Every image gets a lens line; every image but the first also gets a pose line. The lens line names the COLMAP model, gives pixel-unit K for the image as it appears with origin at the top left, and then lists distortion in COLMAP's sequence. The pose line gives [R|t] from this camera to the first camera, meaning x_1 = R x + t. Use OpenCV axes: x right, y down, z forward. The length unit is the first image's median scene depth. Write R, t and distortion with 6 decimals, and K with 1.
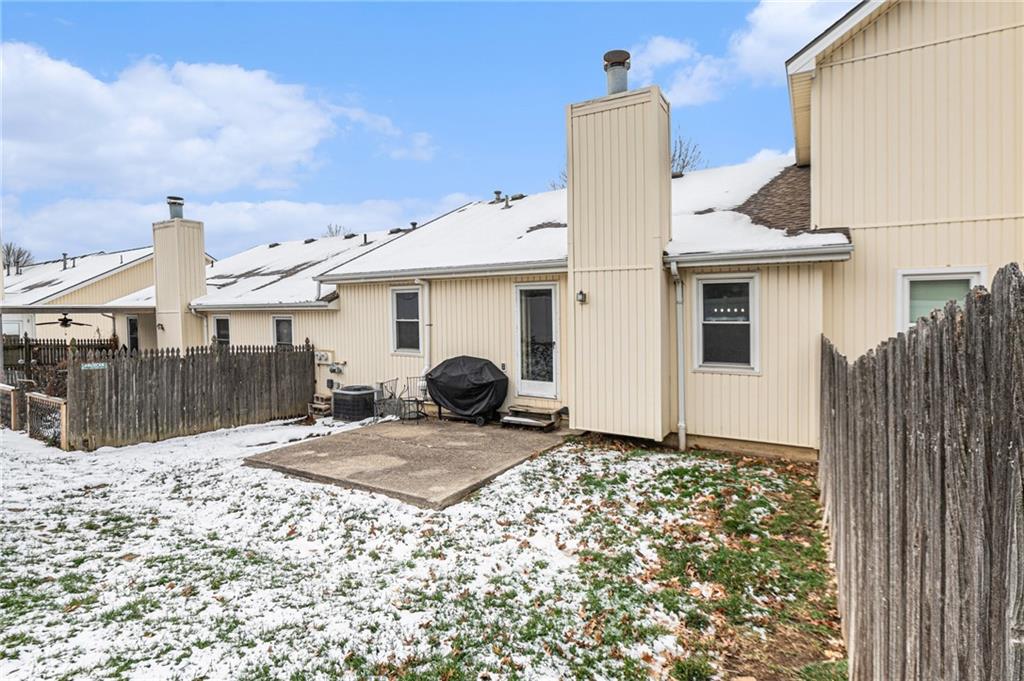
lens RADIAL K [[526.2, 0, 512.1], [0, 526.2, 323.9], [0, 0, 1]] dist [-0.012538, -0.000418]
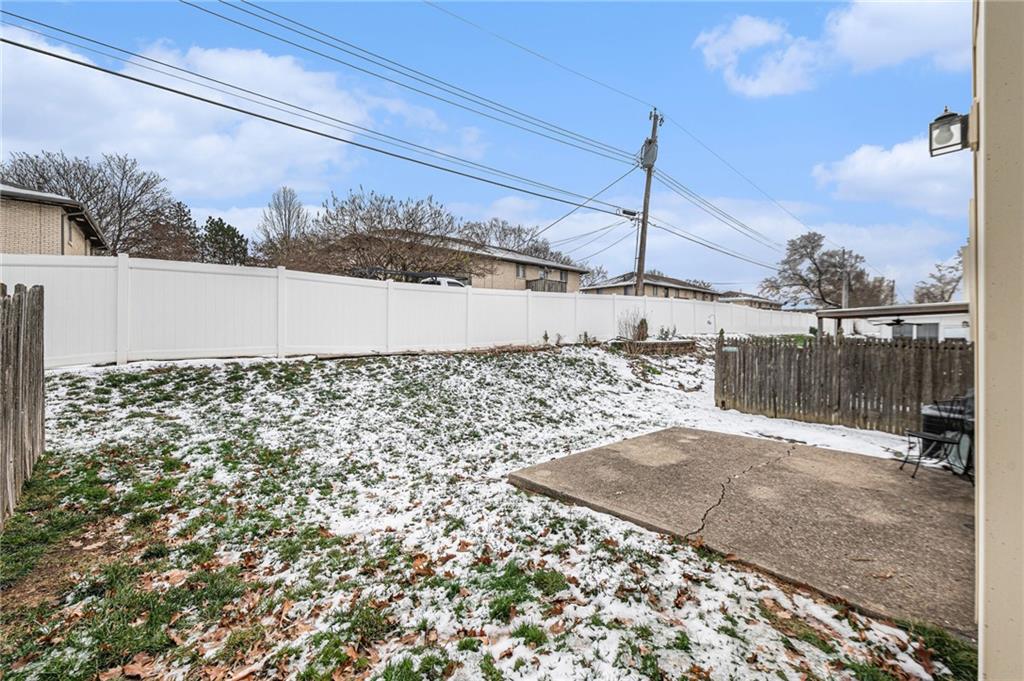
lens RADIAL K [[395.1, 0, 512.0], [0, 395.1, 340.5], [0, 0, 1]] dist [-0.000201, -0.000070]
pose [[-0.299891, 0.012891, -0.953887, 0.355844], [-0.005714, 0.999866, 0.015309, 0.046231], [0.953956, 0.010042, -0.299777, 0.765615]]
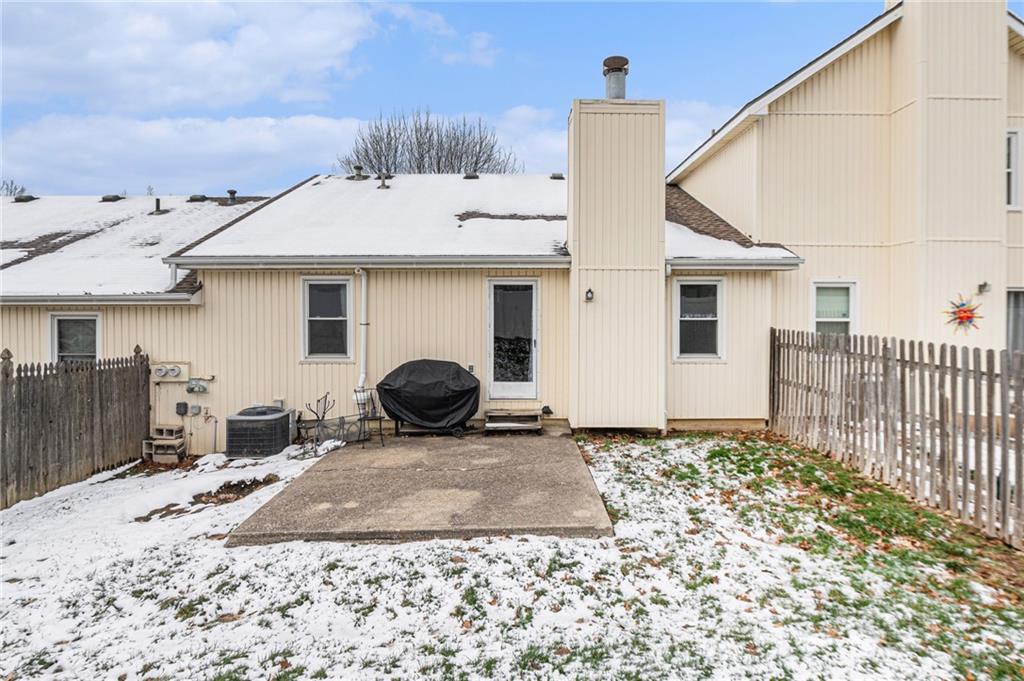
lens RADIAL K [[530.6, 0, 518.2], [0, 530.6, 310.8], [0, 0, 1]] dist [-0.003180, -0.000861]
pose [[0.840369, -0.007688, 0.541961, -0.476214], [0.008918, 0.999960, 0.000356, -0.020497], [-0.541942, 0.004534, 0.840404, 0.200030]]
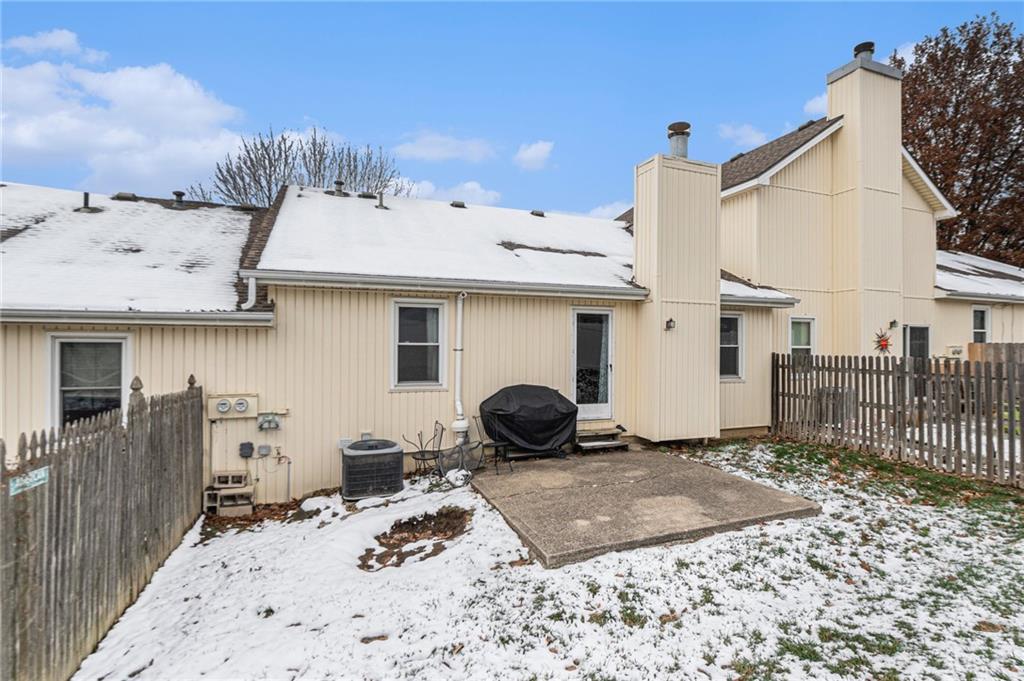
lens RADIAL K [[536.2, 0, 511.9], [0, 536.2, 331.1], [0, 0, 1]] dist [-0.009006, -0.001043]
pose [[0.575623, 0.018727, 0.817501, -0.916409], [0.003324, 0.999676, -0.025240, -0.006744], [-0.817709, 0.017246, 0.575374, 0.546785]]
